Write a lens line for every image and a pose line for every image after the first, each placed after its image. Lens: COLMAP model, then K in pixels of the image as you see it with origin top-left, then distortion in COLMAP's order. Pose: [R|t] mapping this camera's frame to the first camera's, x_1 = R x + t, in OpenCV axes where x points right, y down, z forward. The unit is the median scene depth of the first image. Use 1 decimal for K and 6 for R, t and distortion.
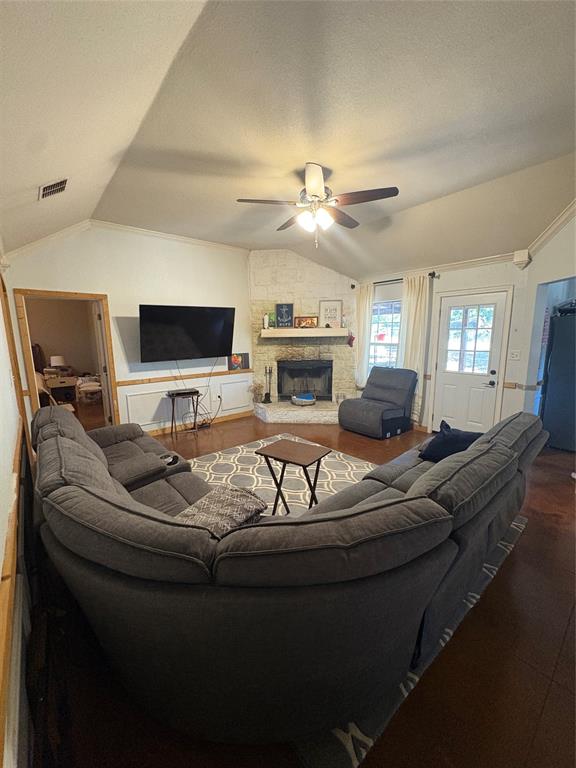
lens RADIAL K [[306.4, 0, 288.0], [0, 306.4, 384.0], [0, 0, 1]] dist [0.000558, 0.000039]
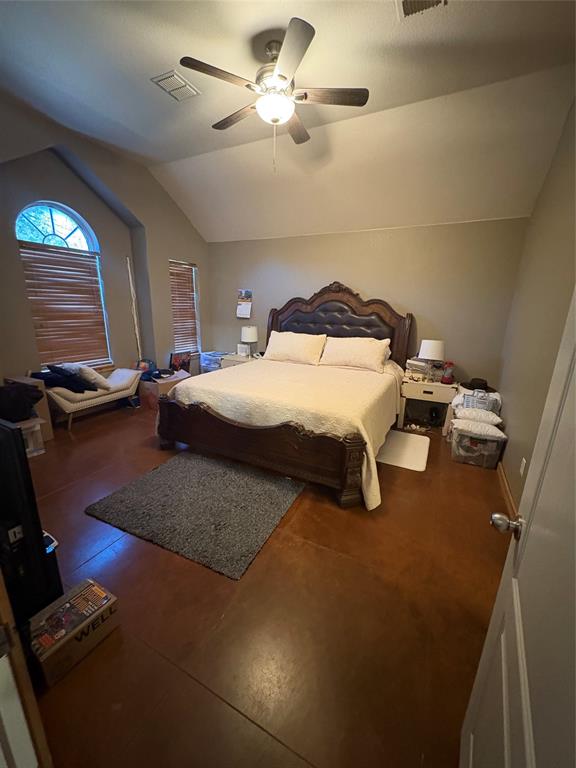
lens RADIAL K [[306.4, 0, 288.0], [0, 306.4, 384.0], [0, 0, 1]] dist [0.000558, 0.000039]
pose [[0.382368, 0.253455, -0.888569, -0.375772], [-0.173979, 0.964193, 0.200159, -0.078642], [0.907483, 0.078058, 0.412772, 0.576135]]
